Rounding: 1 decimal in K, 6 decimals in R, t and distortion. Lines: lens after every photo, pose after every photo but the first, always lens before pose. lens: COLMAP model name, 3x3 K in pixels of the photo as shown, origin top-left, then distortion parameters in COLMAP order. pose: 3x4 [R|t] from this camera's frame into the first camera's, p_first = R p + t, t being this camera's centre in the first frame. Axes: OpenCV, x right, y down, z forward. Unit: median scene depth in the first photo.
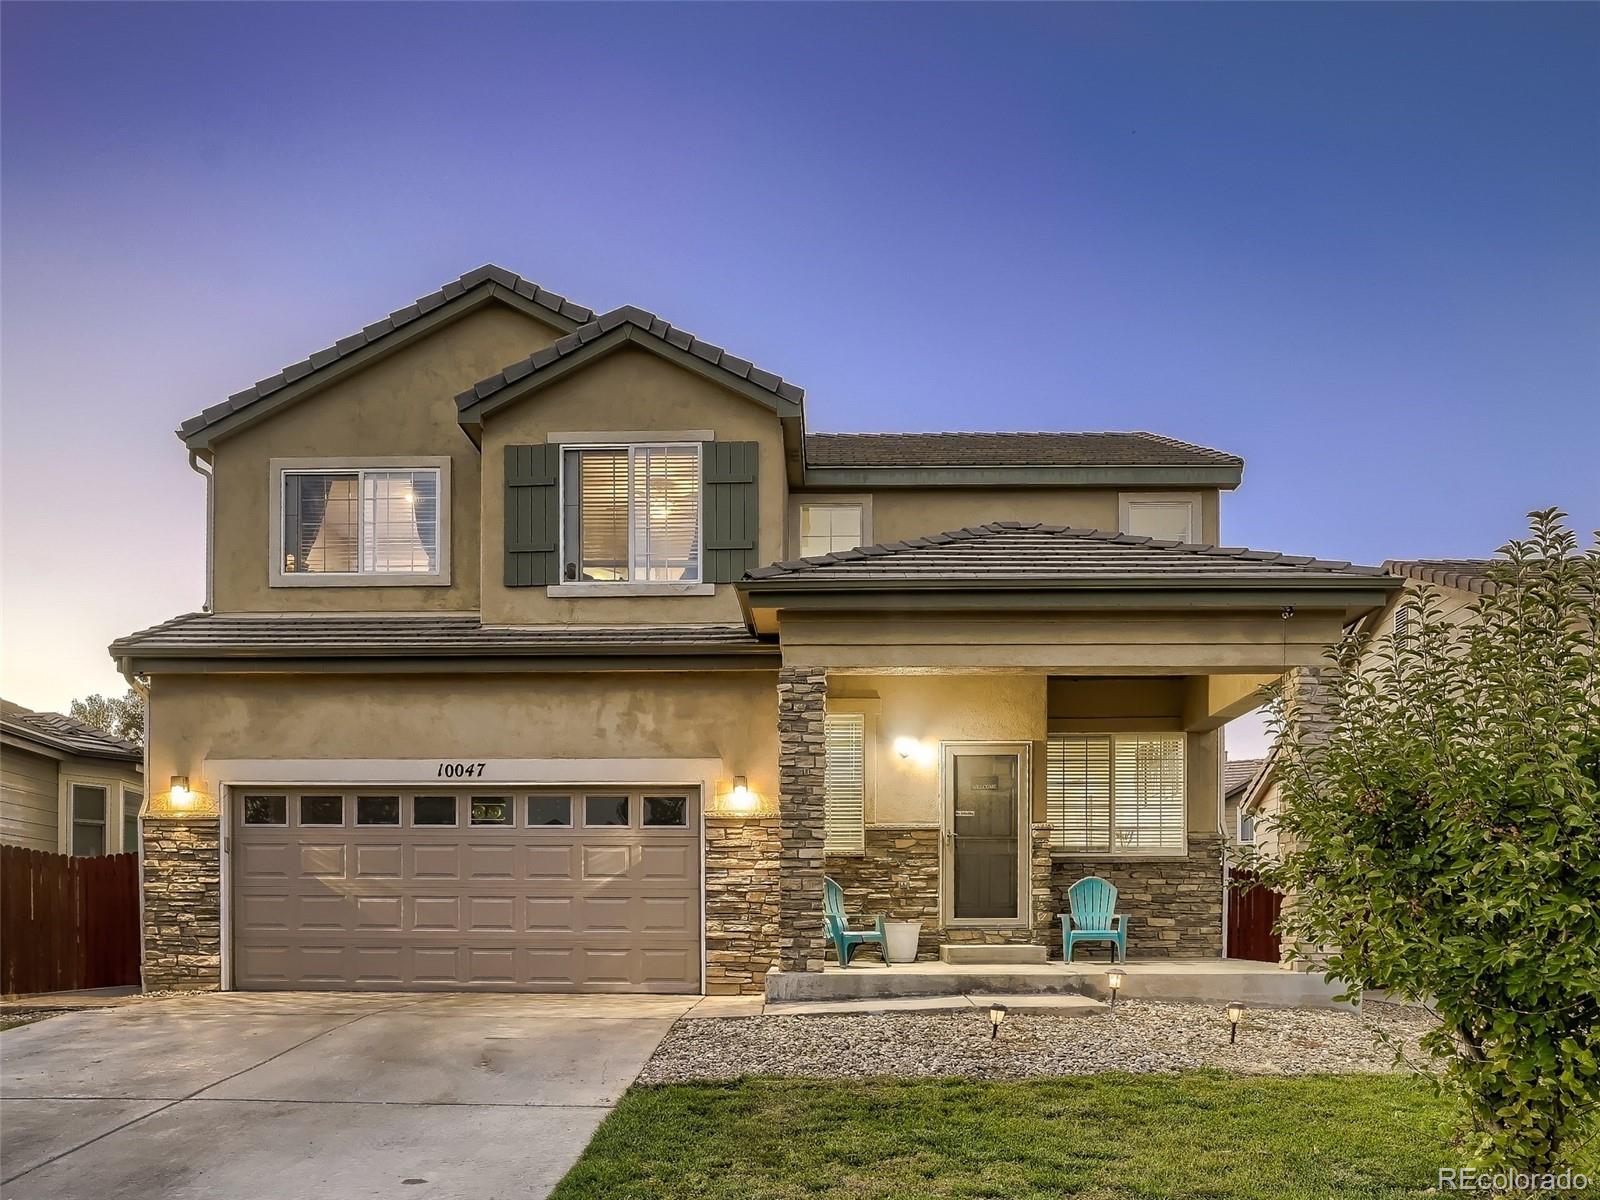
lens RADIAL K [[1095.6, 0, 802.3], [0, 1095.6, 680.7], [0, 0, 1]] dist [-0.022693, 0.002535]
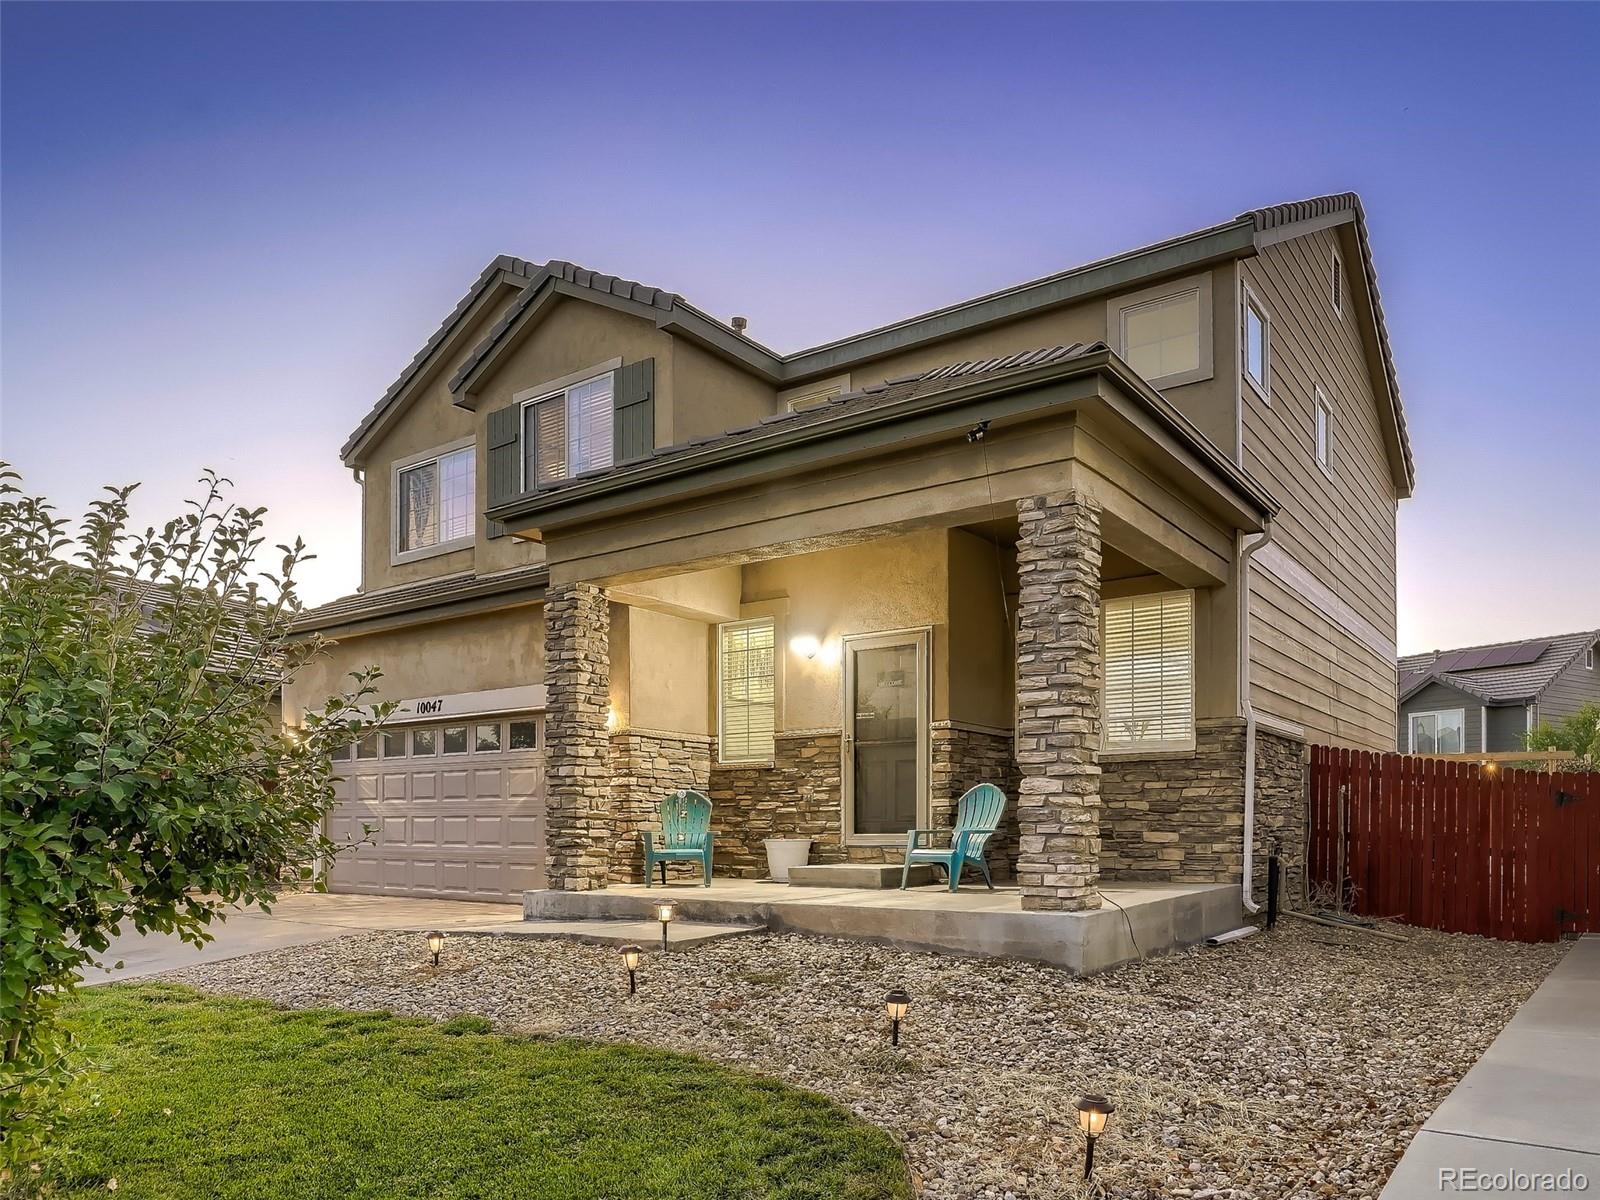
lens RADIAL K [[1072.1, 0, 800.0], [0, 1072.1, 600.0], [0, 0, 1]] dist [-0.027515, 0.000022]
pose [[0.834124, -0.119596, -0.538456, 0.594108], [0.123699, 0.991905, -0.028688, 0.047658], [0.537528, -0.042677, 0.842165, 0.249798]]
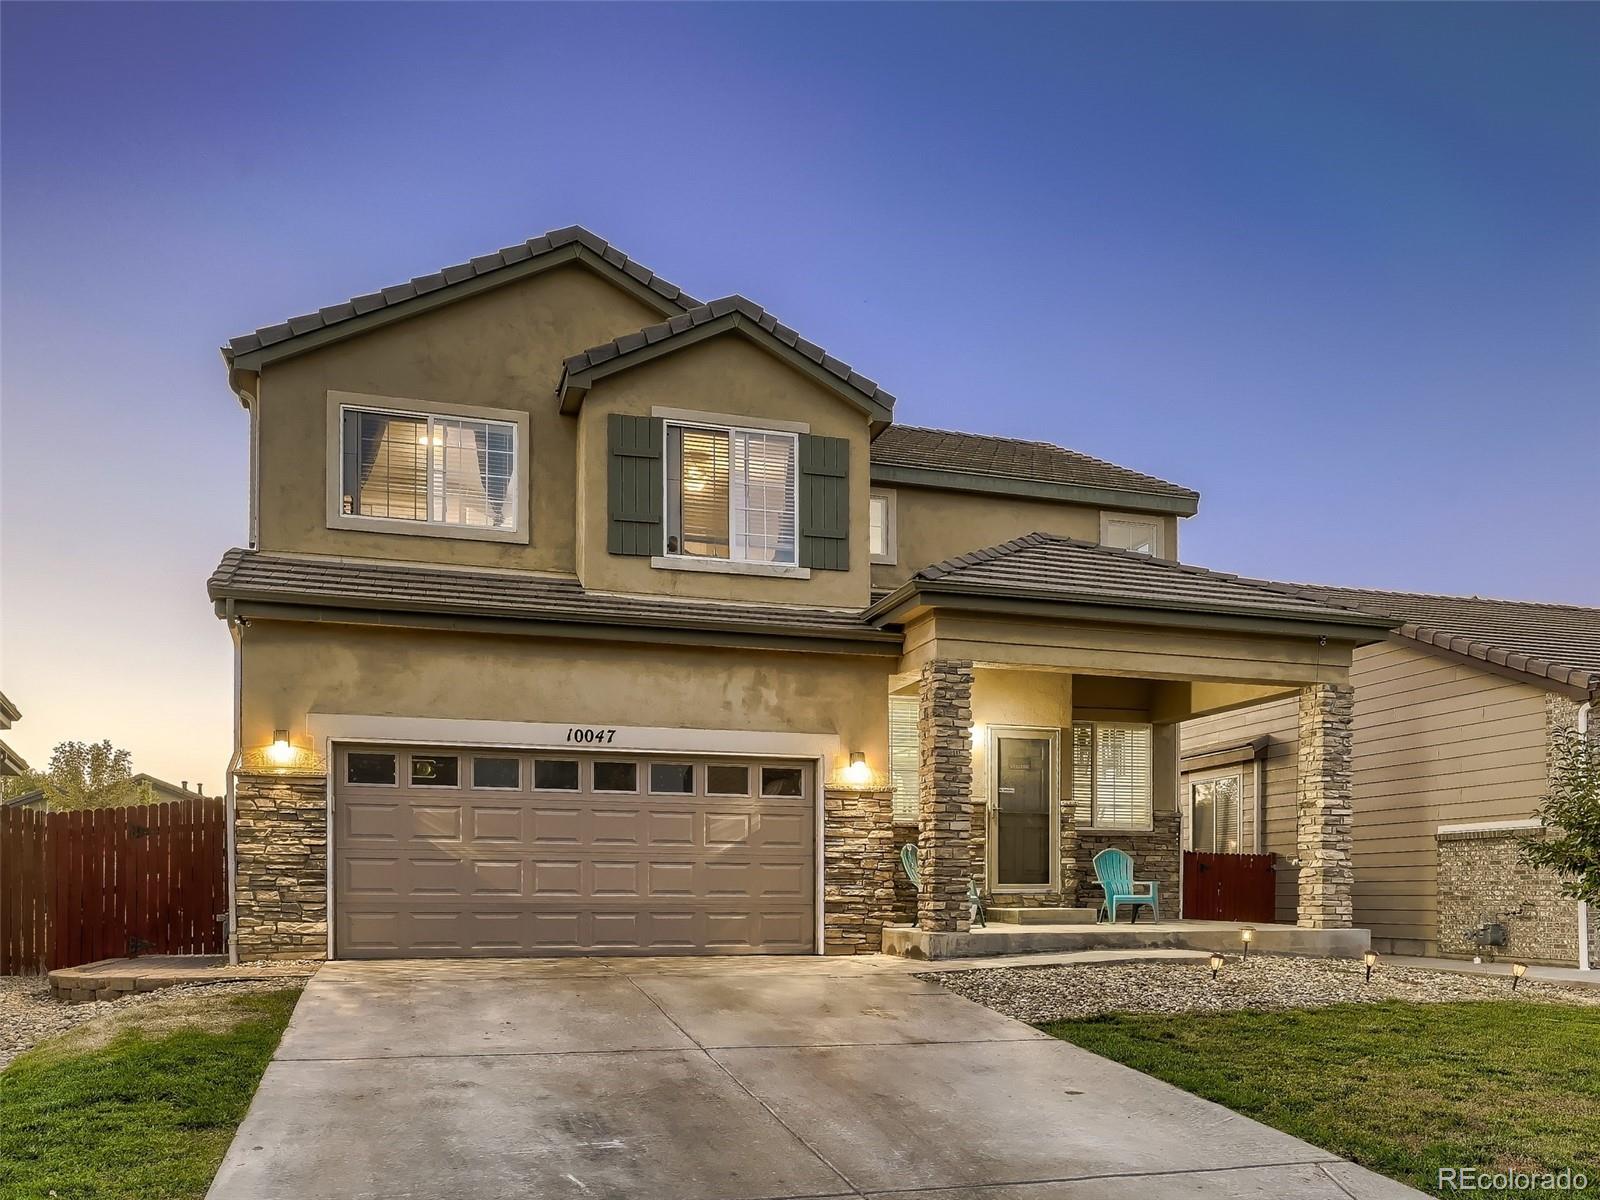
lens RADIAL K [[1160.3, 0, 800.0], [0, 1160.3, 600.0], [0, 0, 1]] dist [-0.007374, -0.002538]
pose [[0.954199, 0.074422, 0.289767, -0.421098], [-0.066914, 0.997118, -0.035746, -0.017033], [-0.291593, 0.014719, 0.956429, -0.081272]]
